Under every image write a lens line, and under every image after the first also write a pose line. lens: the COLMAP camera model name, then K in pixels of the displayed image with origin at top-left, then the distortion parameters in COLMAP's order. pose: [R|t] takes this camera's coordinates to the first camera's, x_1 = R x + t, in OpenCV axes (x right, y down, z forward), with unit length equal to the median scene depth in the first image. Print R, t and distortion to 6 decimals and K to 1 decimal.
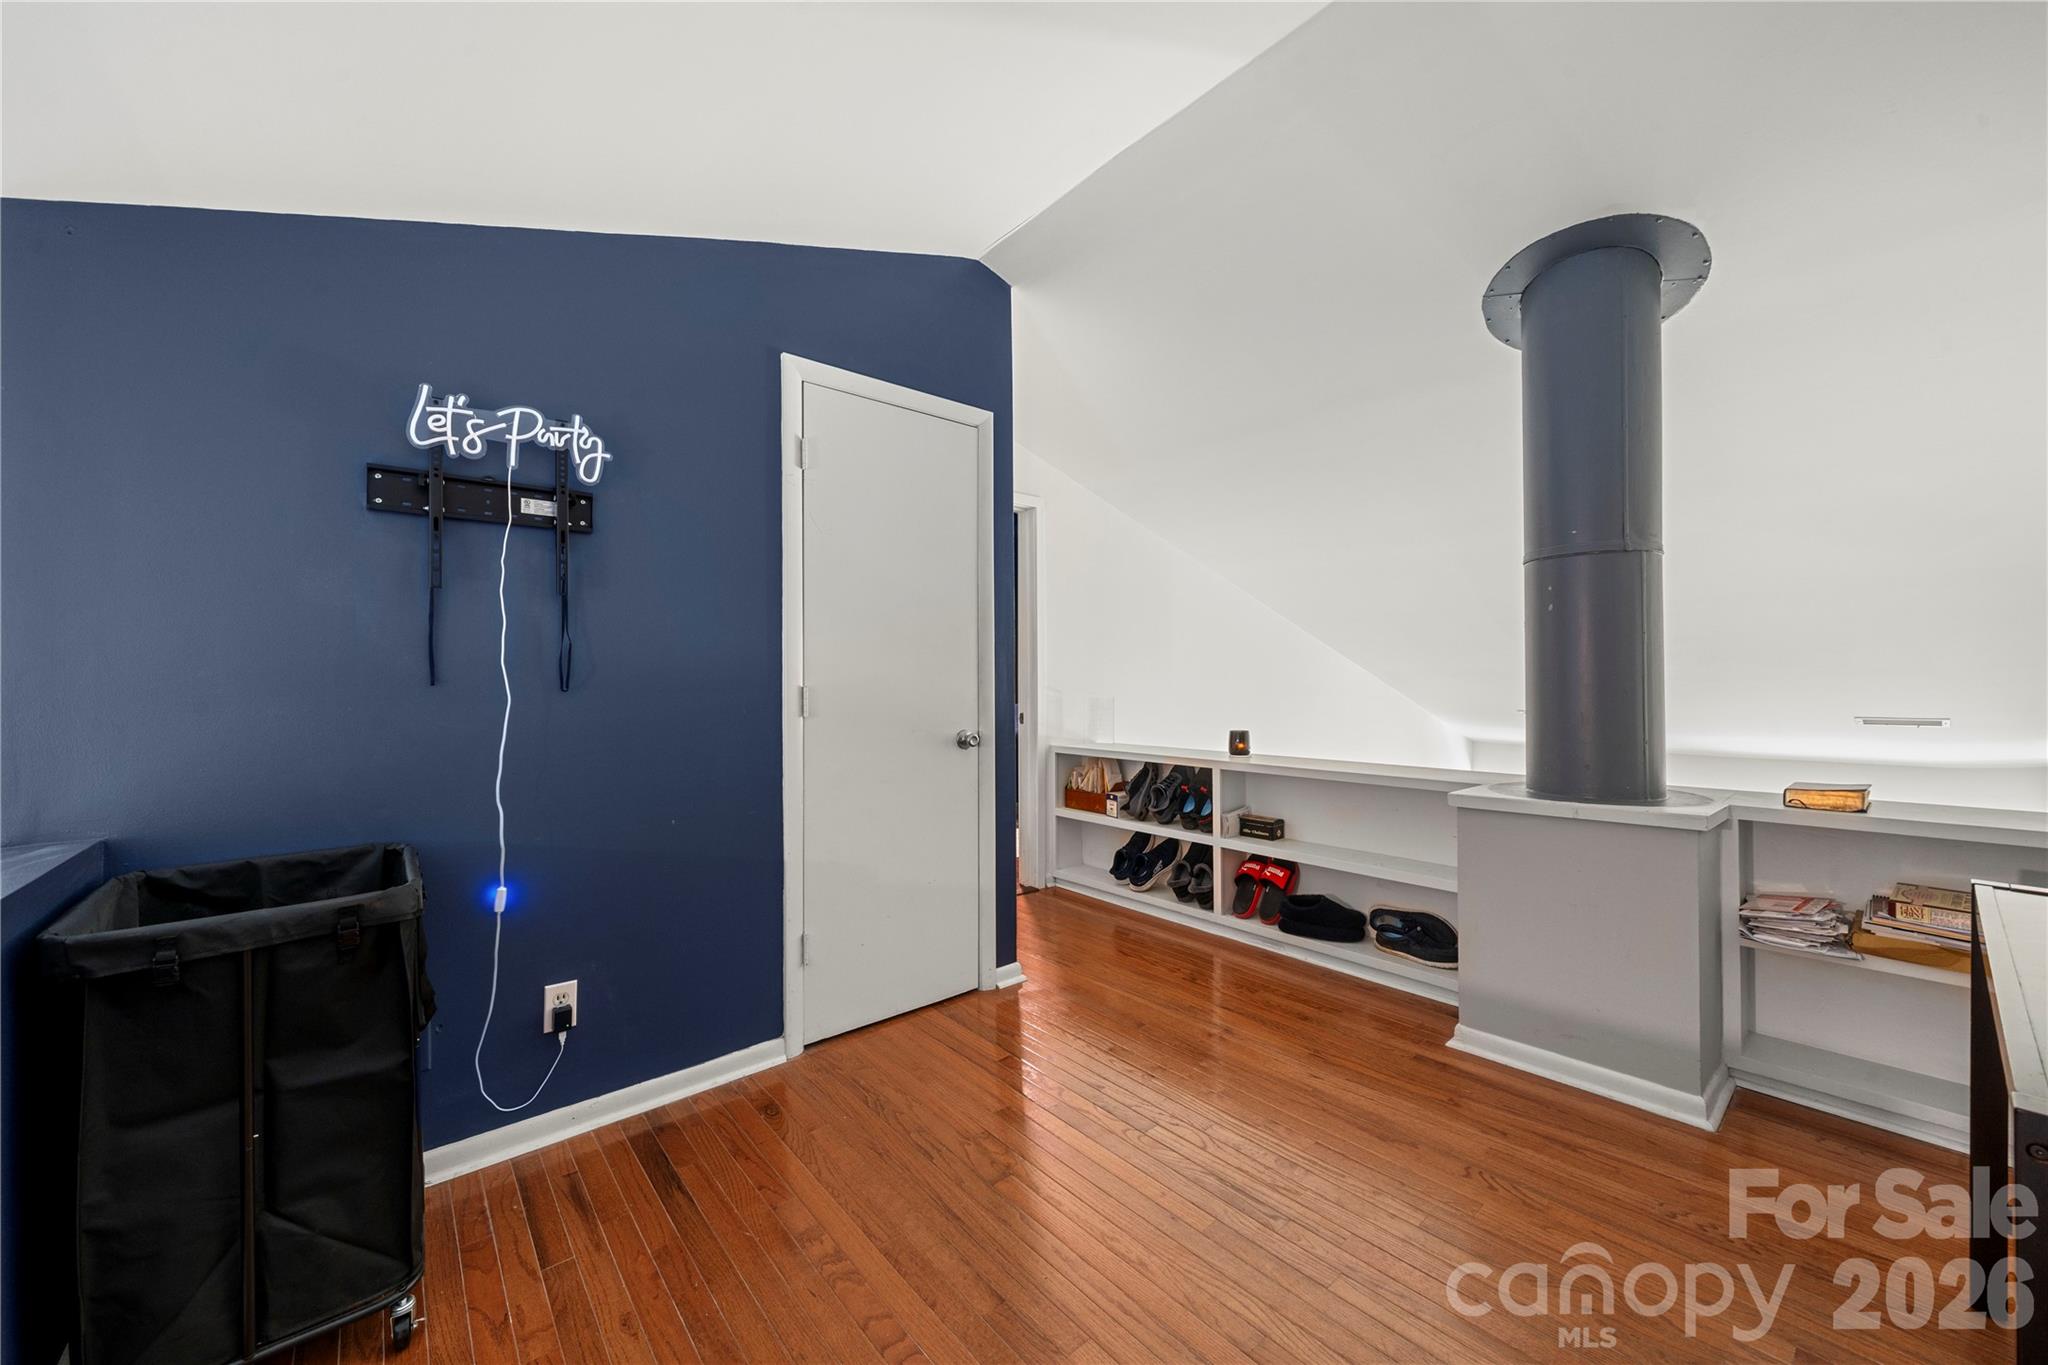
lens RADIAL K [[760.2, 0, 1019.0], [0, 760.2, 680.3], [0, 0, 1]] dist [-0.000824, -0.000323]
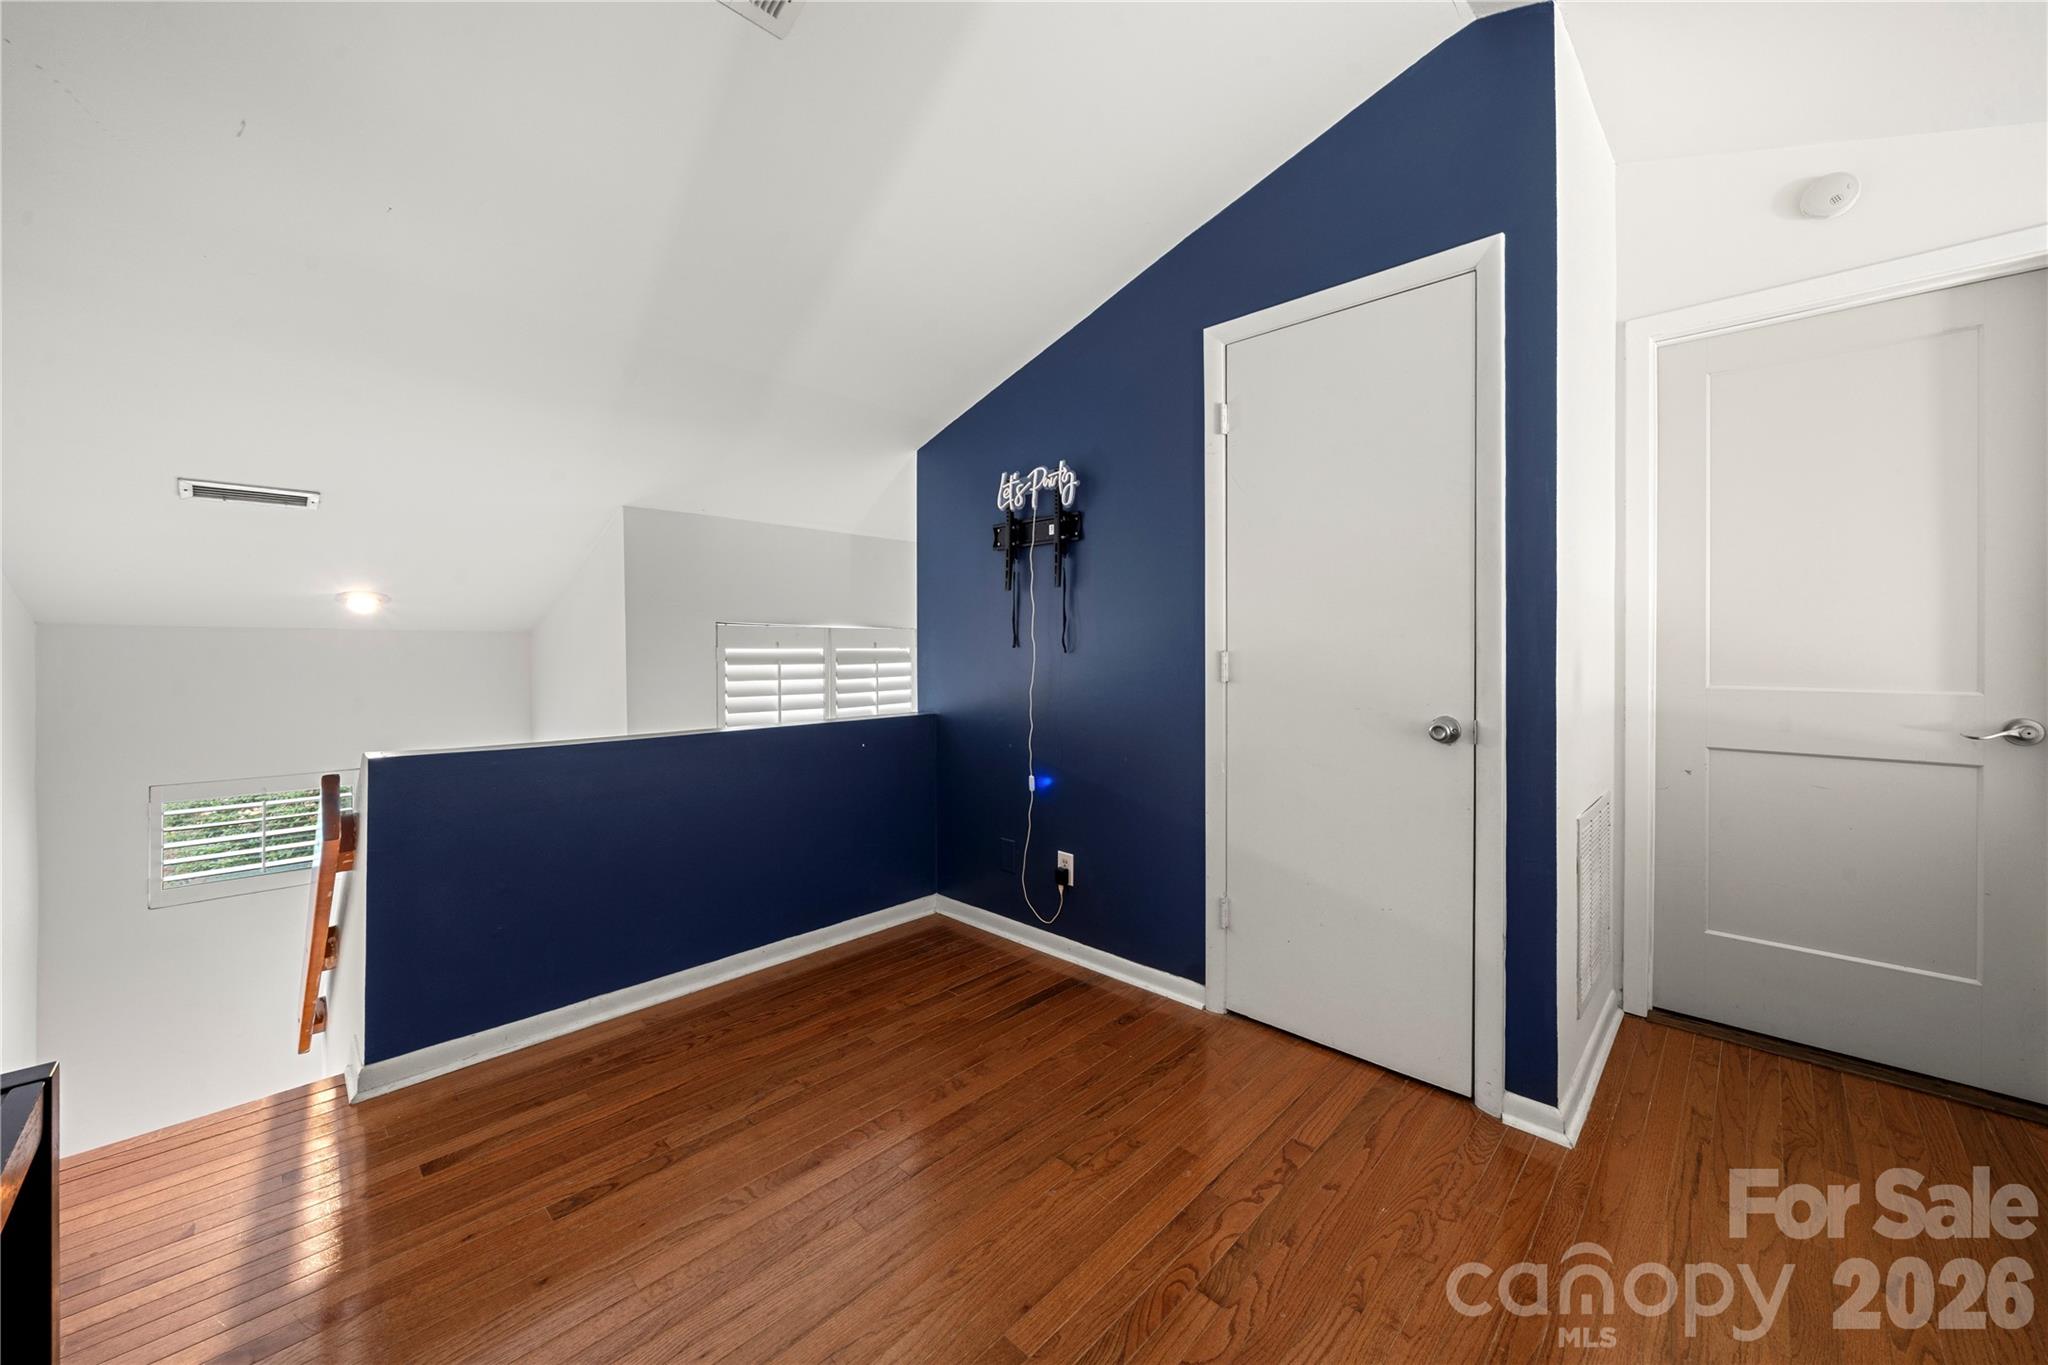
lens RADIAL K [[768.9, 0, 1016.7], [0, 768.9, 652.0], [0, 0, 1]] dist [0.000037, -0.000023]
pose [[0.094538, 0.013793, -0.995426, 0.855762], [0.000318, 0.999904, 0.013886, -0.007014], [0.995521, -0.001629, 0.094524, 0.770878]]
